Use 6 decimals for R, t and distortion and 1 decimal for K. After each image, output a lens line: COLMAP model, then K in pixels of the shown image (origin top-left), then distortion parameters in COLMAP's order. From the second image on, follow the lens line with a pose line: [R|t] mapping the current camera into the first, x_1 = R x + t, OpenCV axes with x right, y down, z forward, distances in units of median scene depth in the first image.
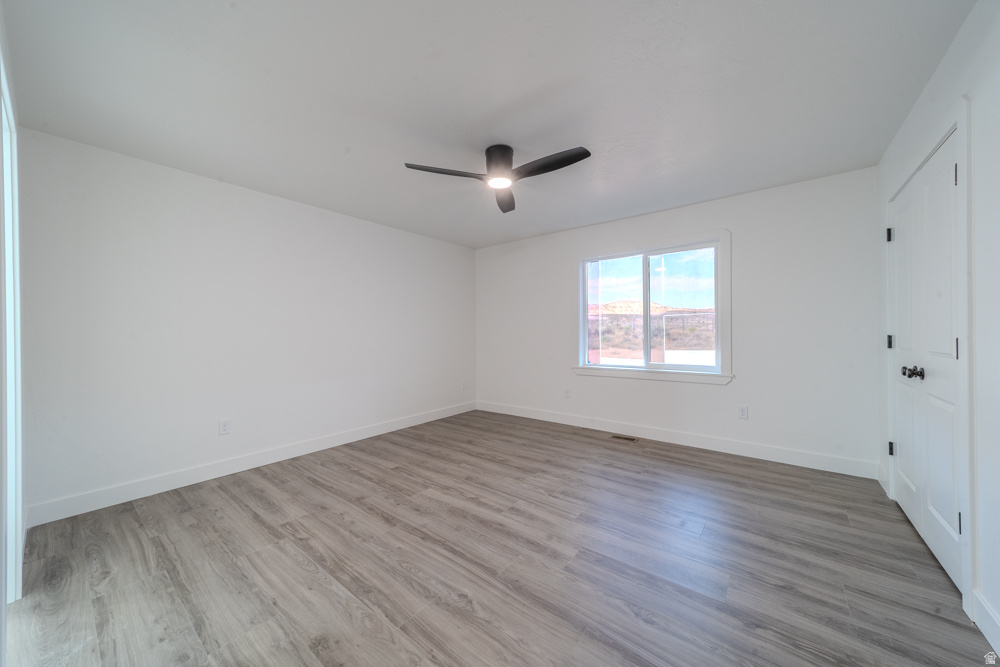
lens RADIAL K [[351.2, 0, 496.3], [0, 351.2, 334.3], [0, 0, 1]] dist [0.009148, -0.000195]
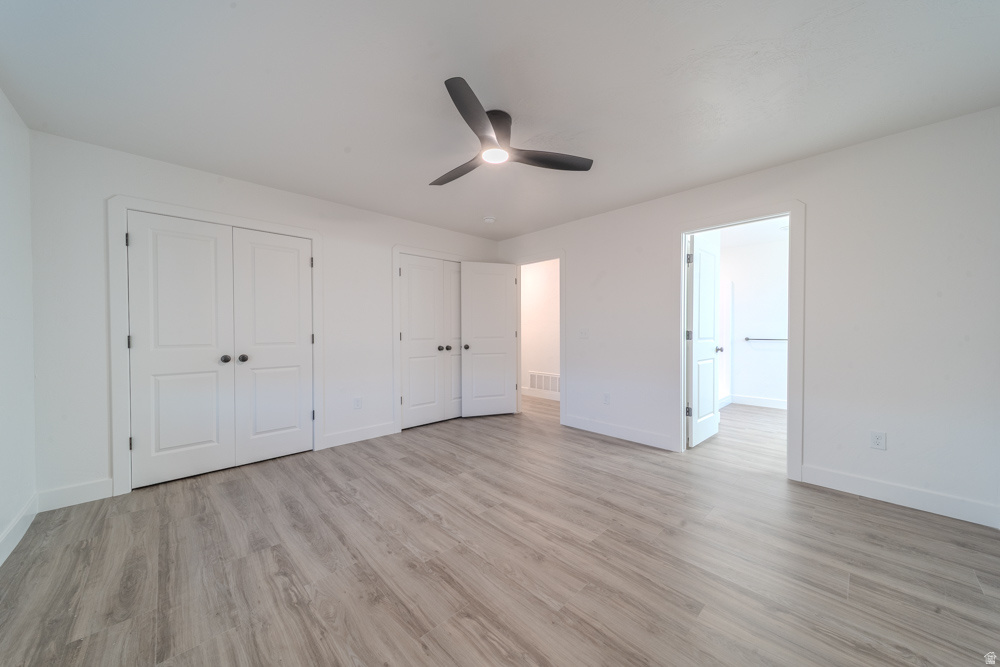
lens RADIAL K [[351.2, 0, 496.3], [0, 351.2, 334.3], [0, 0, 1]] dist [0.009148, -0.000195]
pose [[-0.990262, 0.009269, 0.138909, -0.106328], [0.011433, 0.999825, 0.014789, -0.004317], [-0.138747, 0.016233, -0.990195, 1.835491]]
